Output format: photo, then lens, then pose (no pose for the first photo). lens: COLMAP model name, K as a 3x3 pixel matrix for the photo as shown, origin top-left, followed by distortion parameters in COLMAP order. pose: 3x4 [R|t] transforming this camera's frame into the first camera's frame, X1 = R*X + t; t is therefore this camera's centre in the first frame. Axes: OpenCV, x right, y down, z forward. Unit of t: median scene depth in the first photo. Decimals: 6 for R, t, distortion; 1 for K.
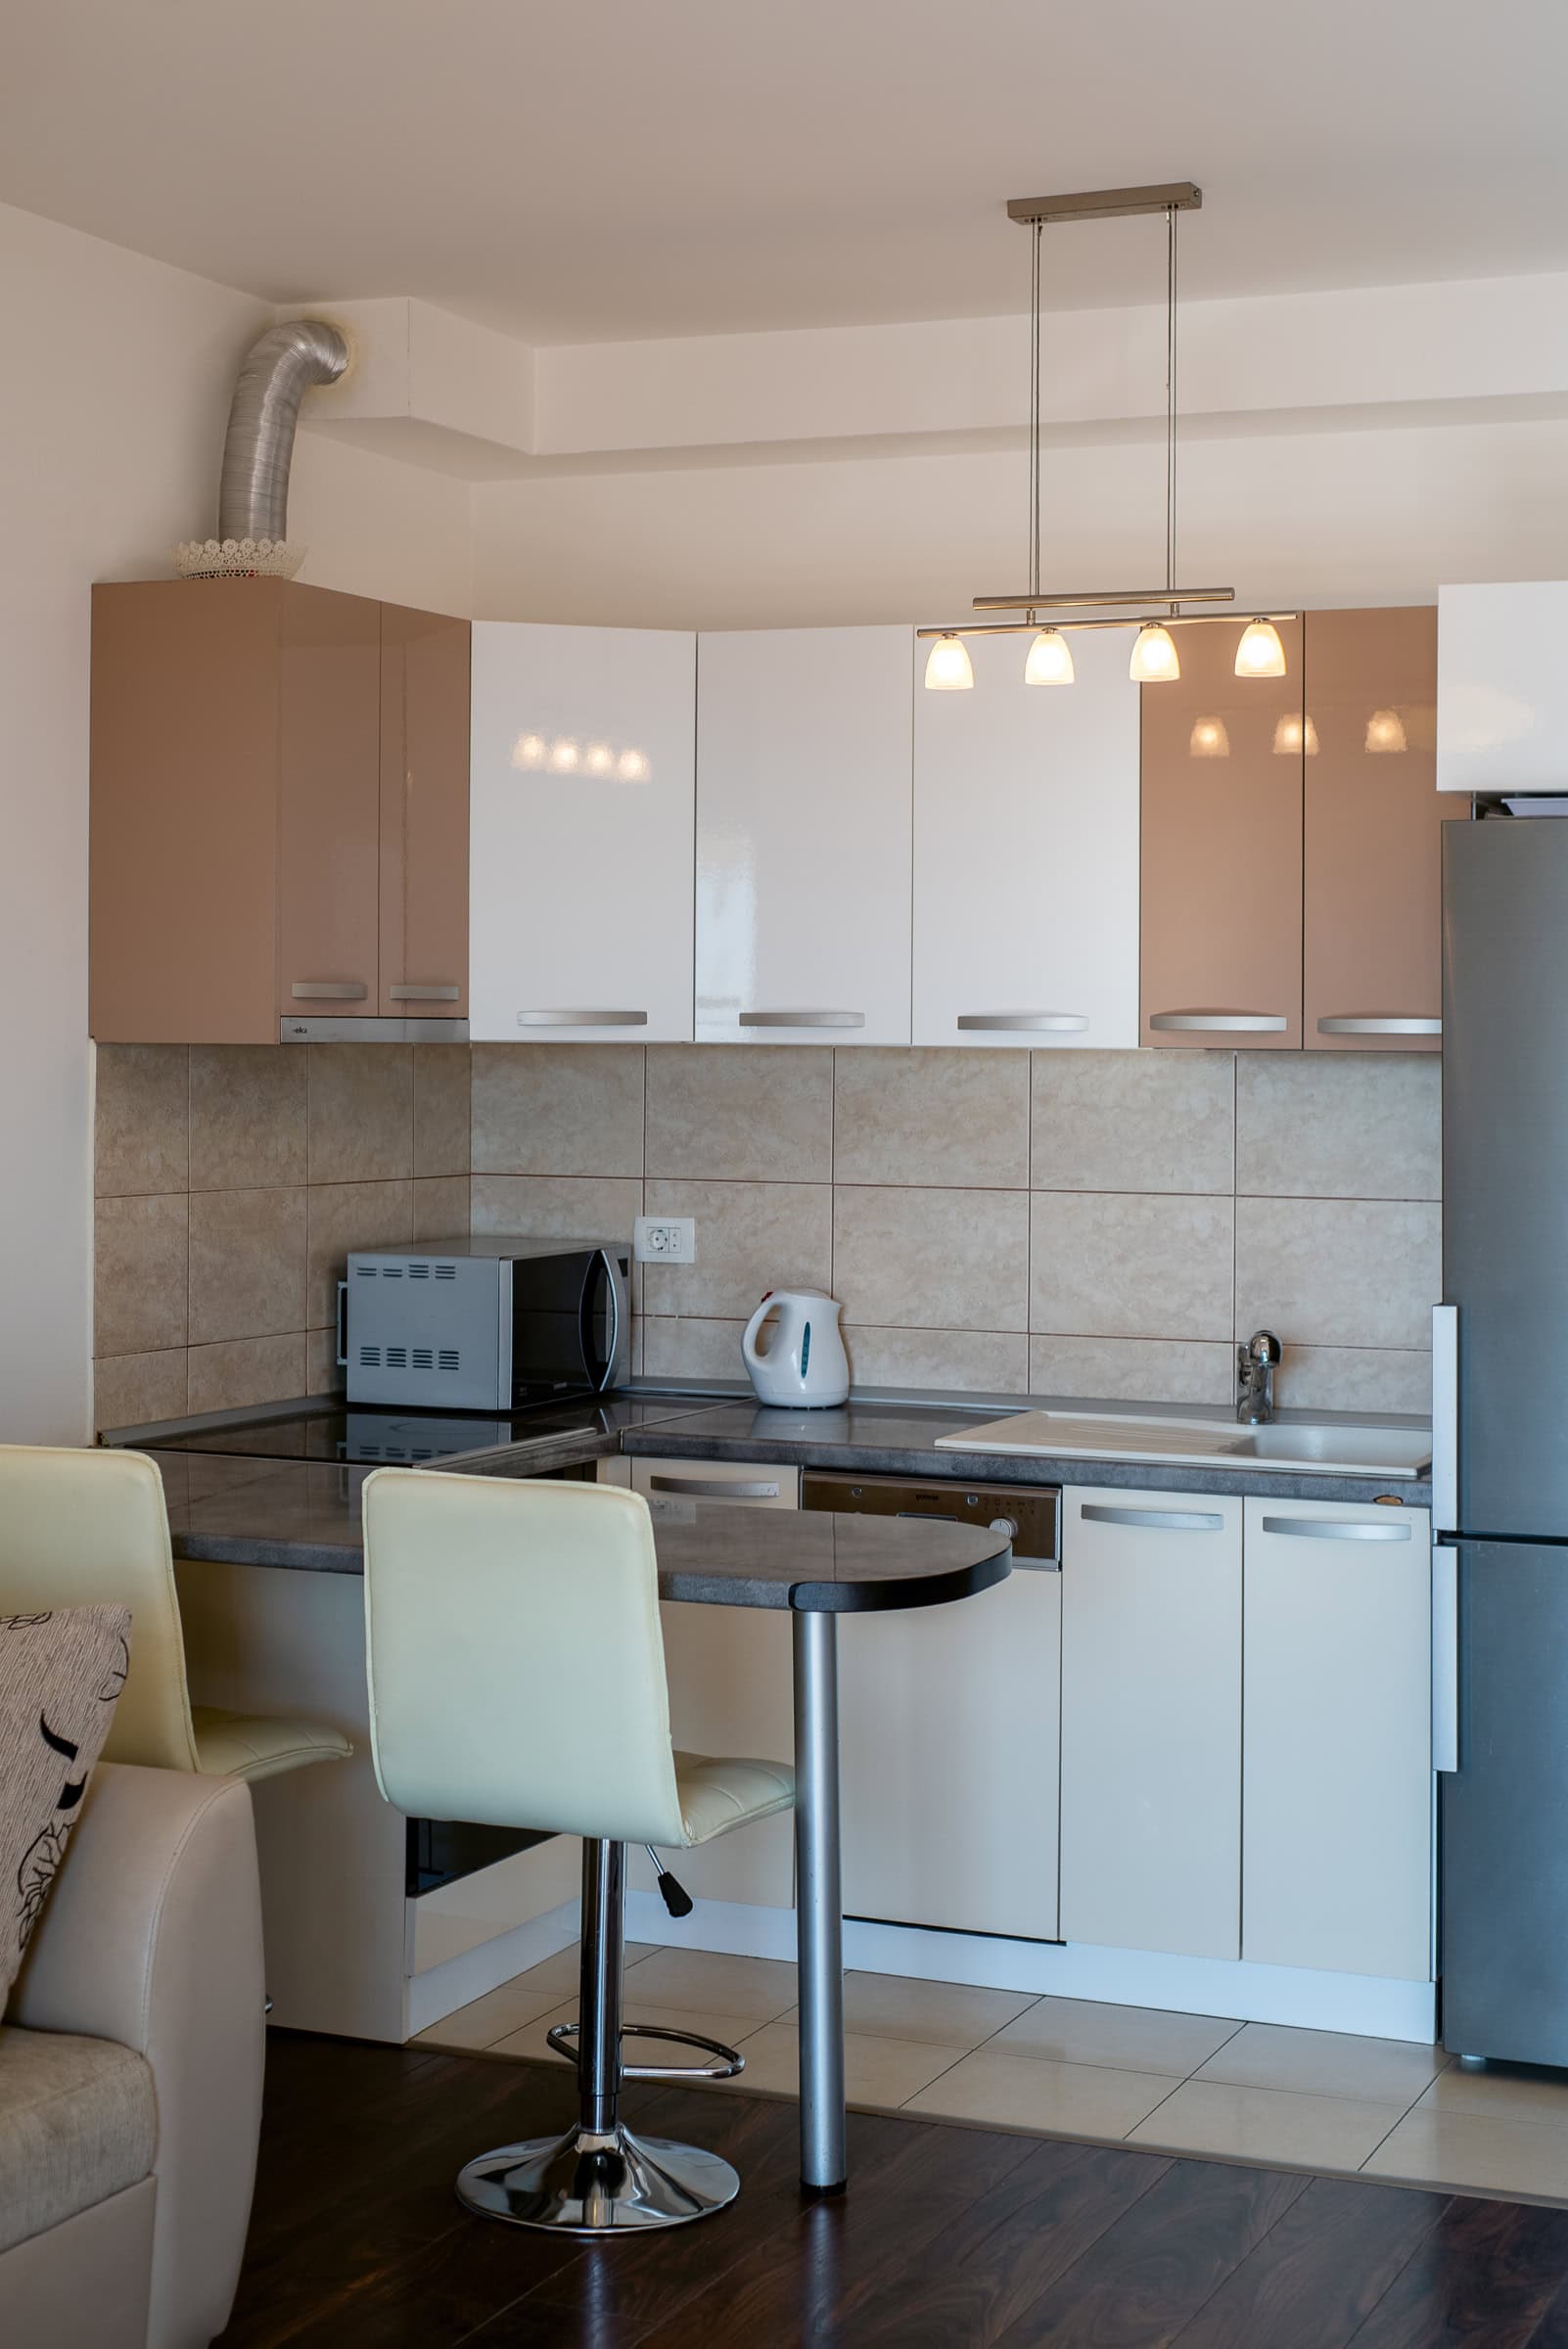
lens RADIAL K [[3475.9, 0, 974.9], [0, 3475.9, 915.1], [0, 0, 1]] dist [0.090530, -0.520571]
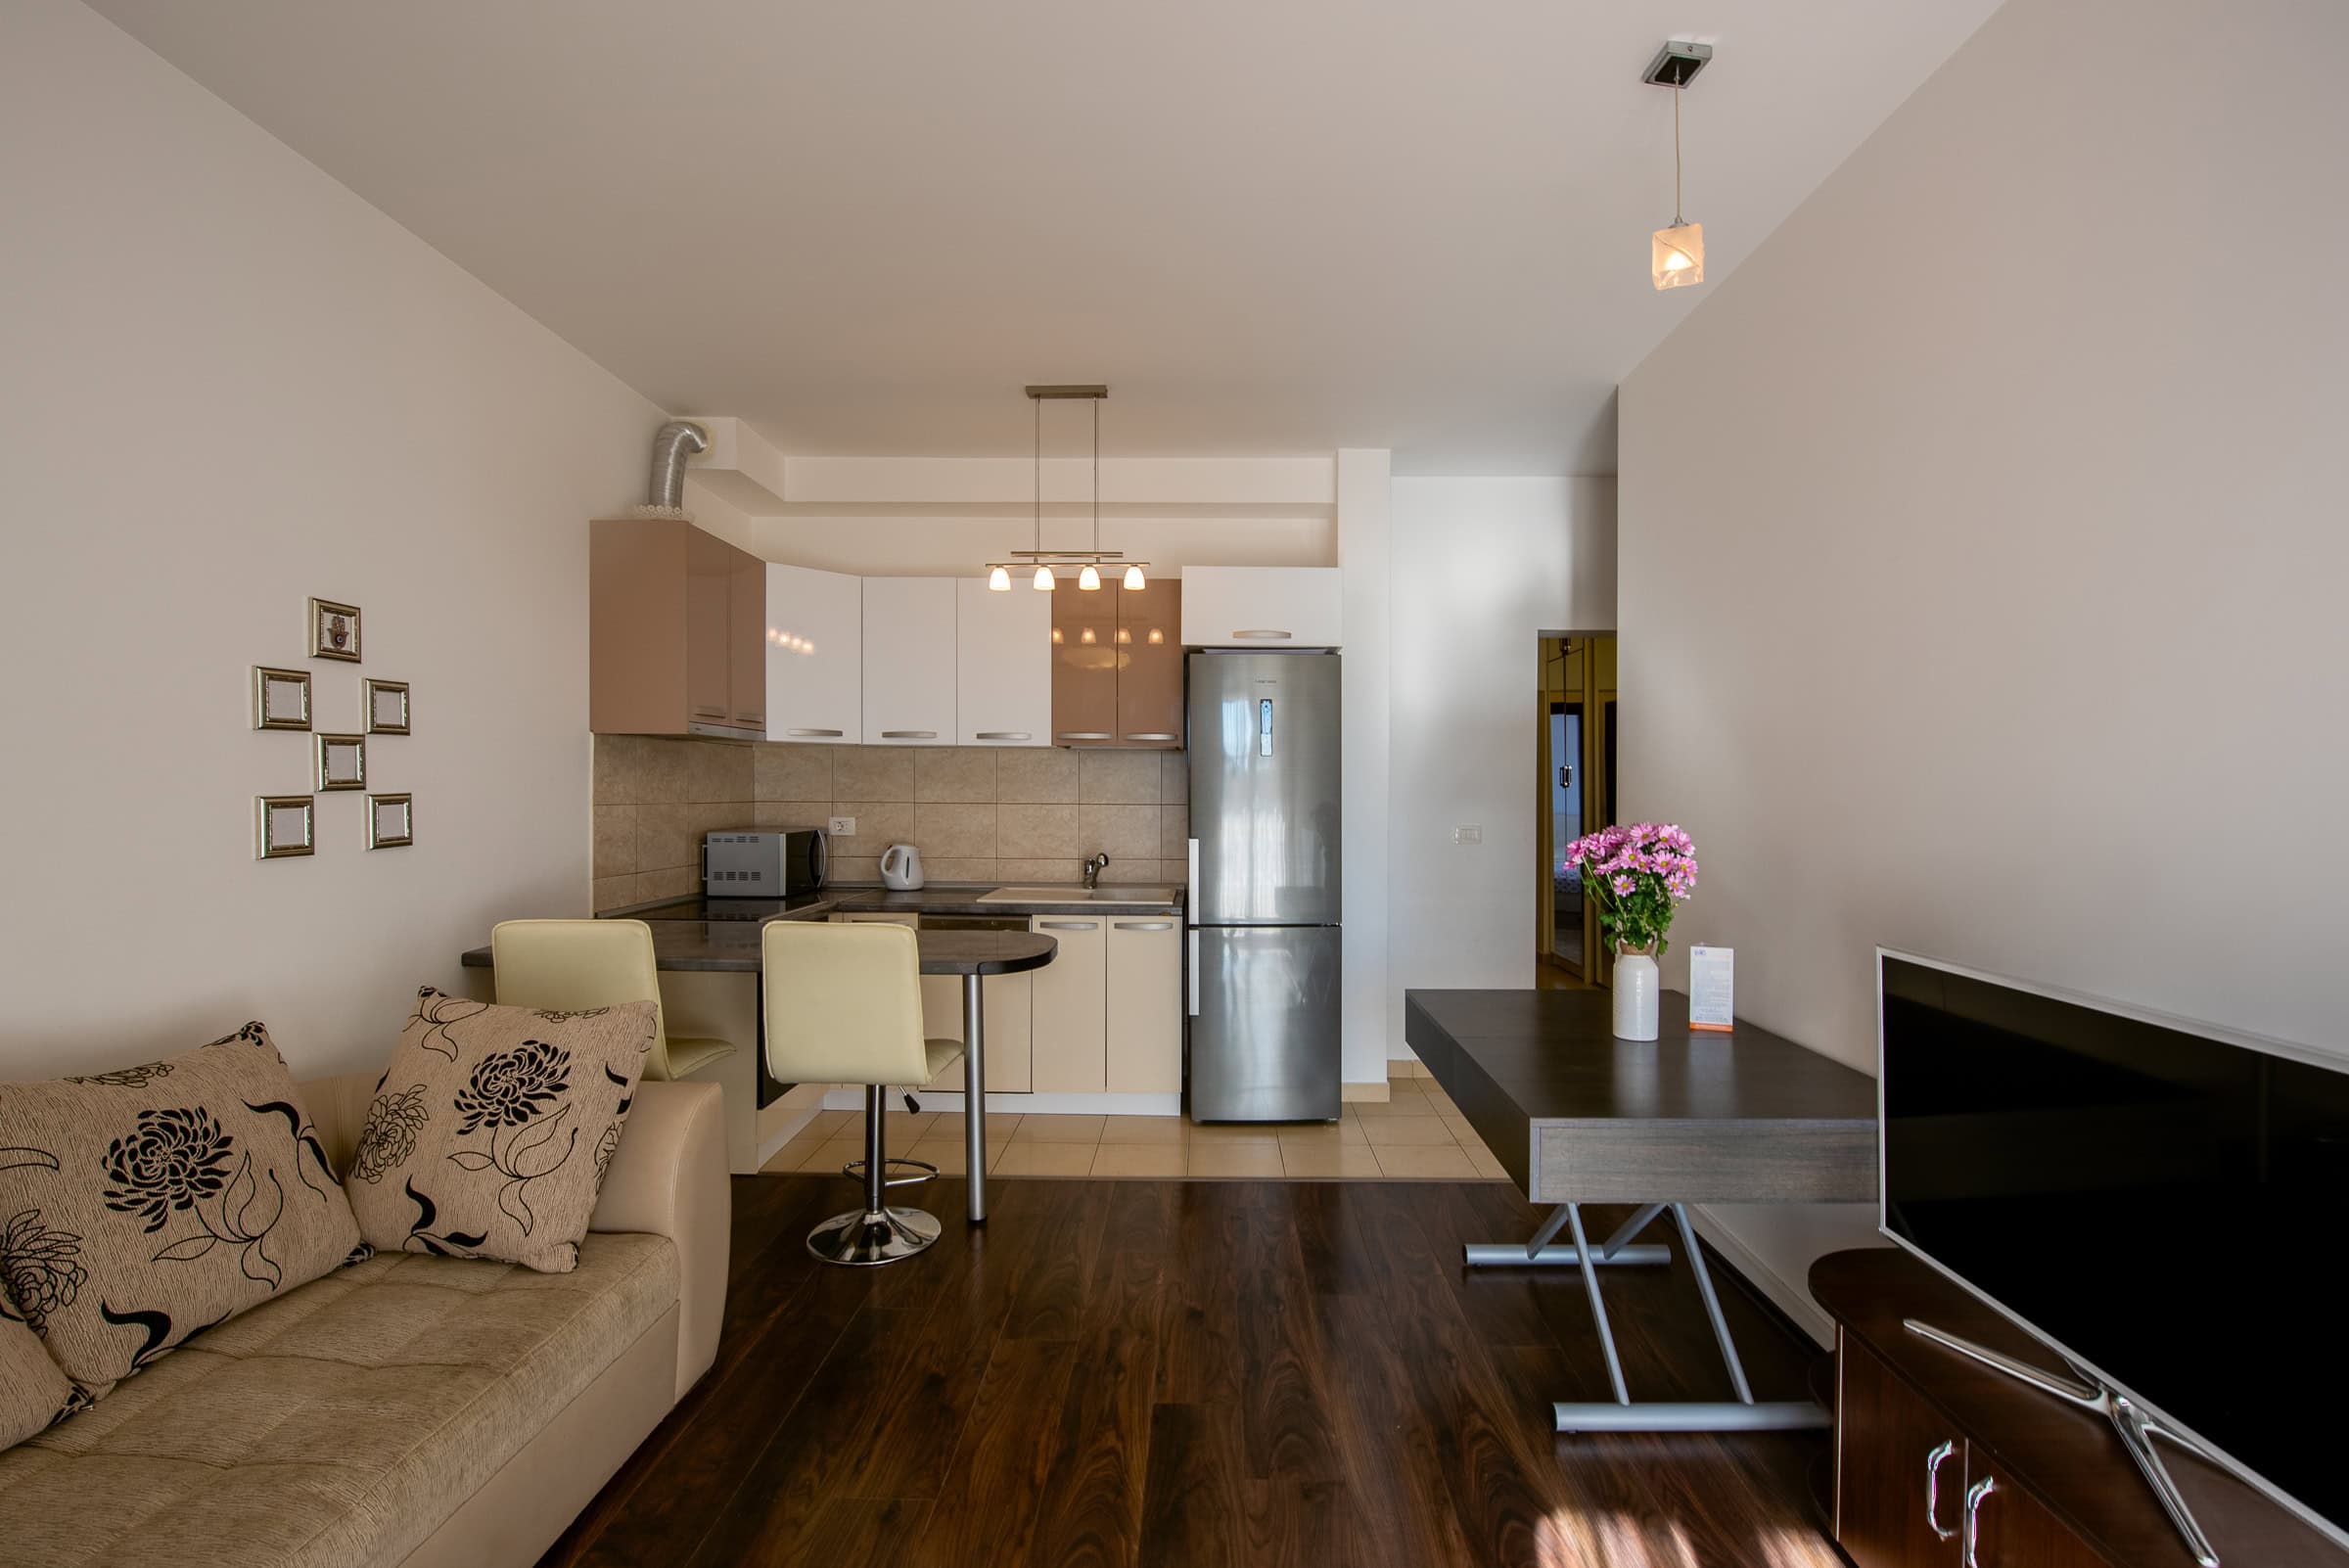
lens RADIAL K [[989.7, 0, 1210.1], [0, 989.7, 783.7], [0, 0, 1]] dist [-0.000310, -0.012347]
pose [[0.935860, -0.004482, 0.352344, -0.096545], [-0.007690, 0.999421, 0.033136, 0.039111], [-0.352289, -0.033720, 0.935284, 0.257275]]
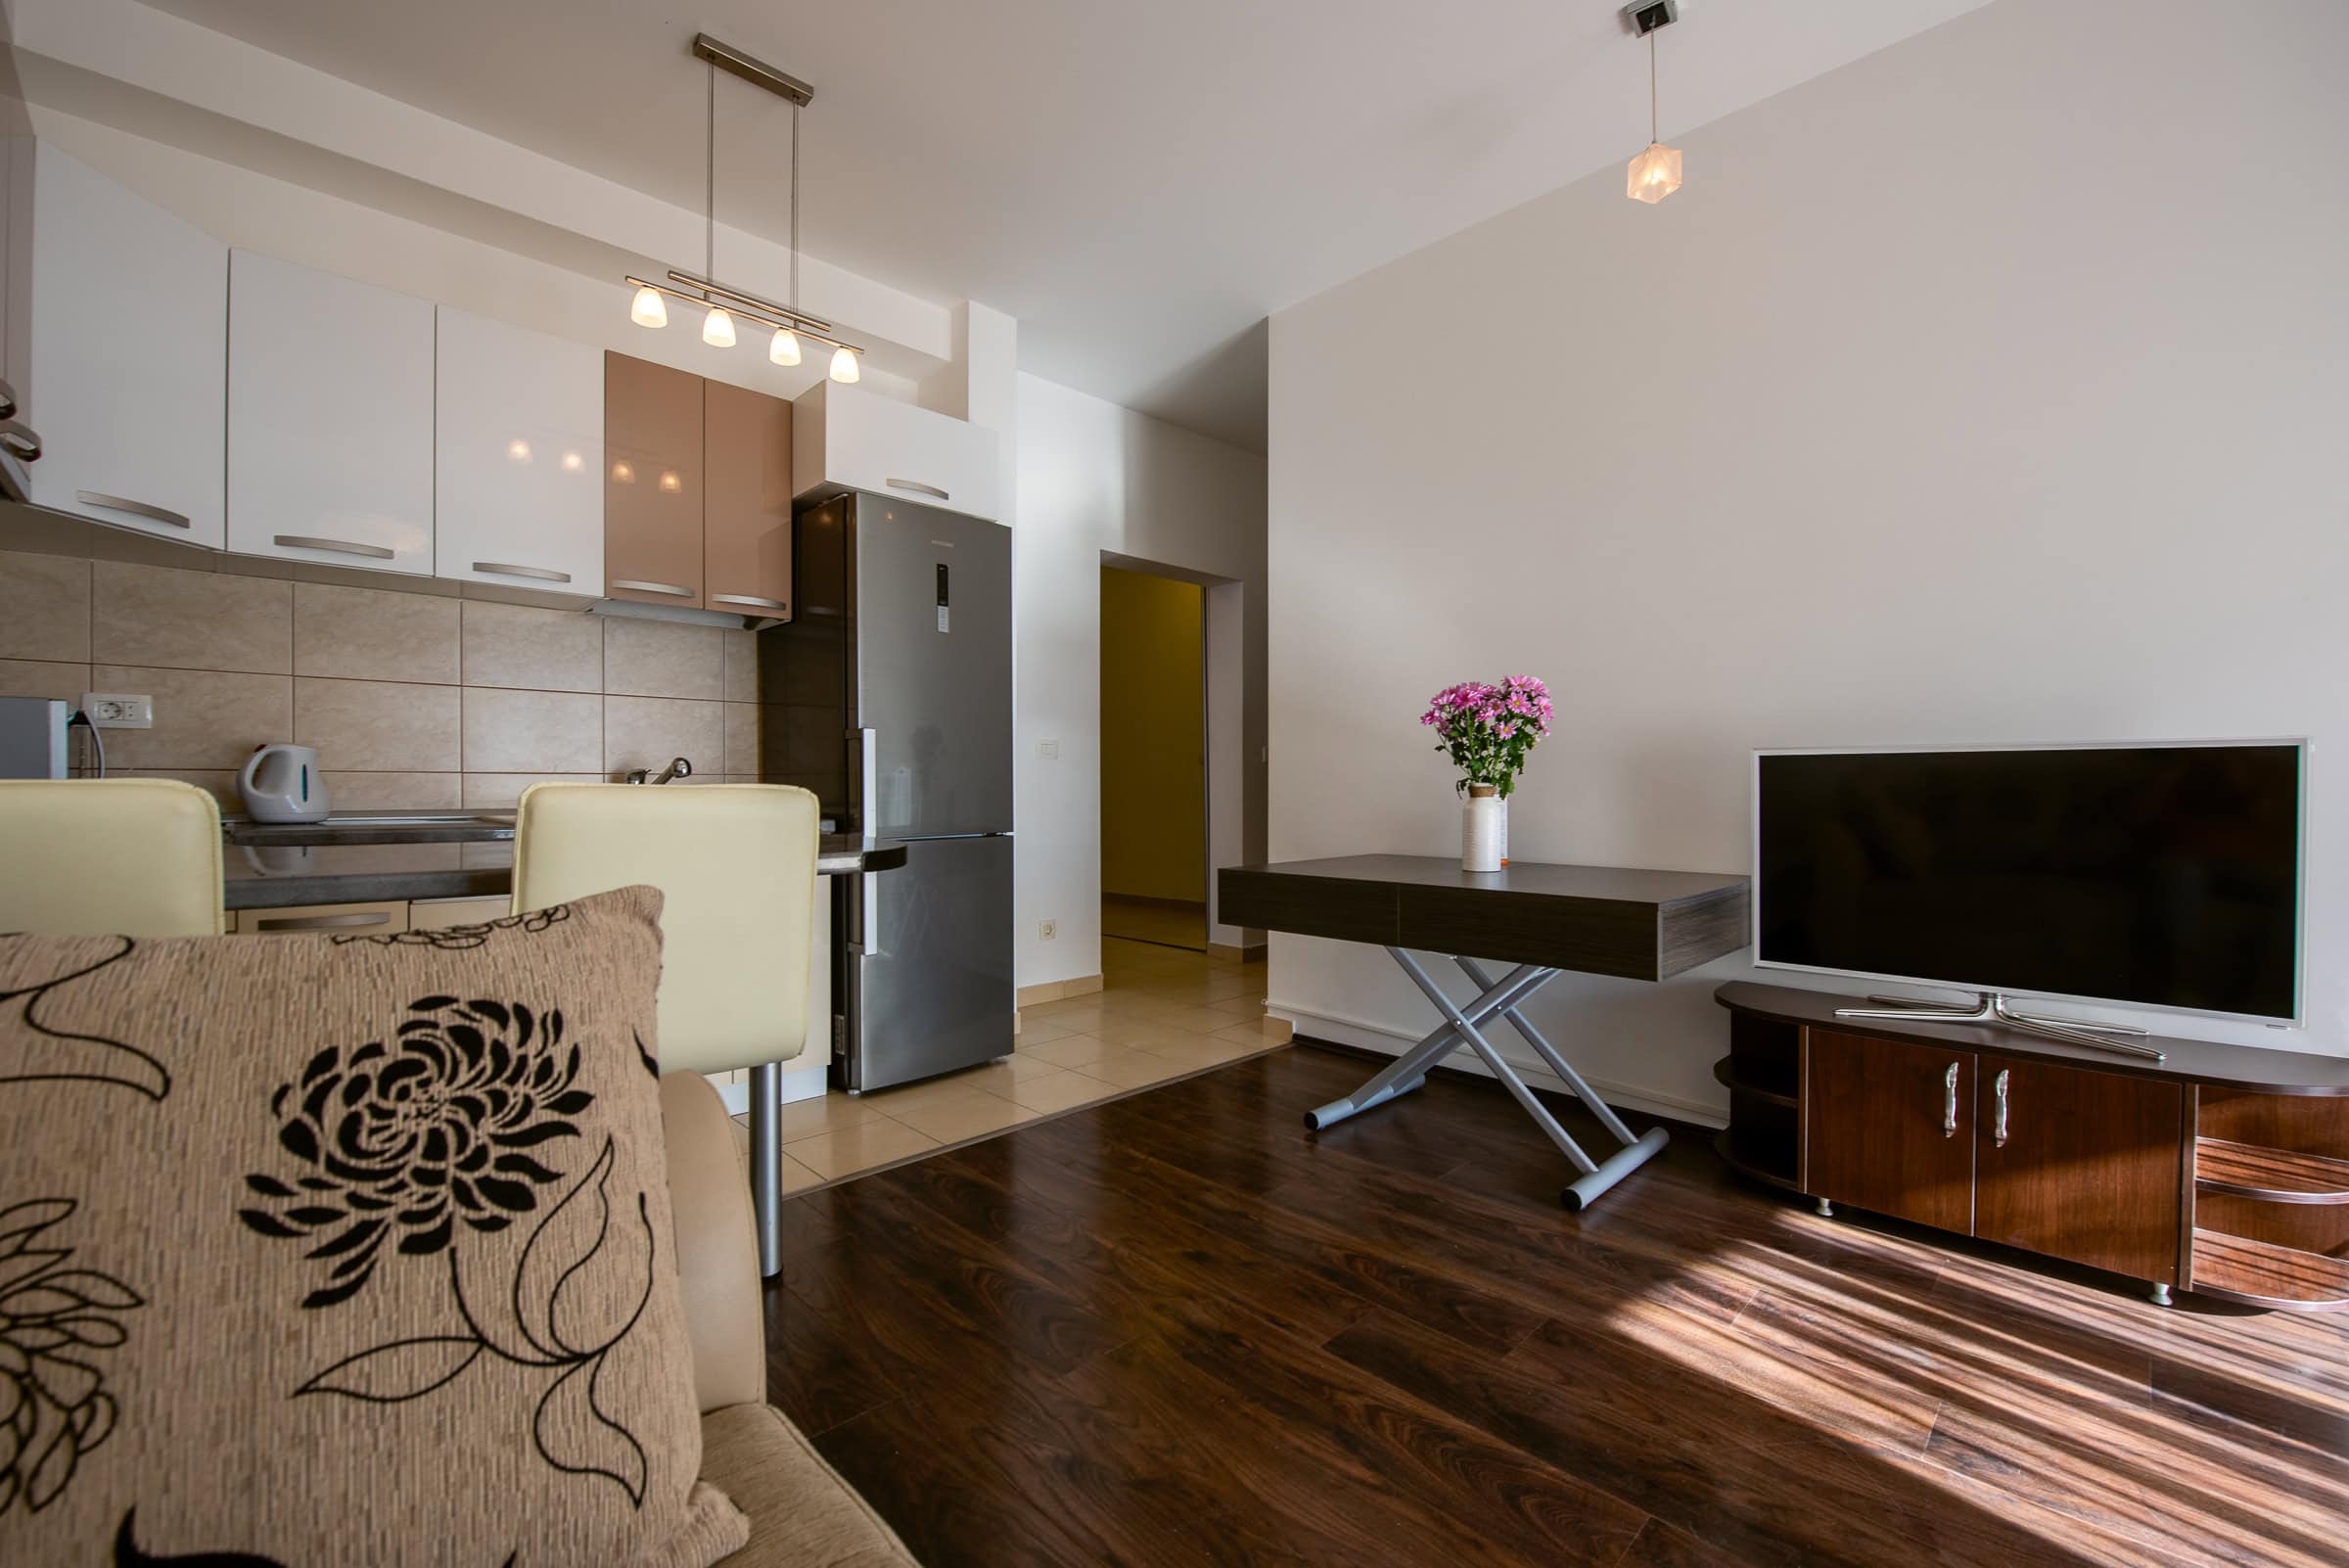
lens RADIAL K [[964.1, 0, 1165.0], [0, 964.1, 776.9], [0, 0, 1]] dist [-0.008656, -0.006932]
pose [[0.429088, -0.006937, 0.903236, -0.253706], [-0.025646, 0.999474, 0.019859, 0.105916], [-0.902899, -0.031685, 0.428684, 0.512407]]
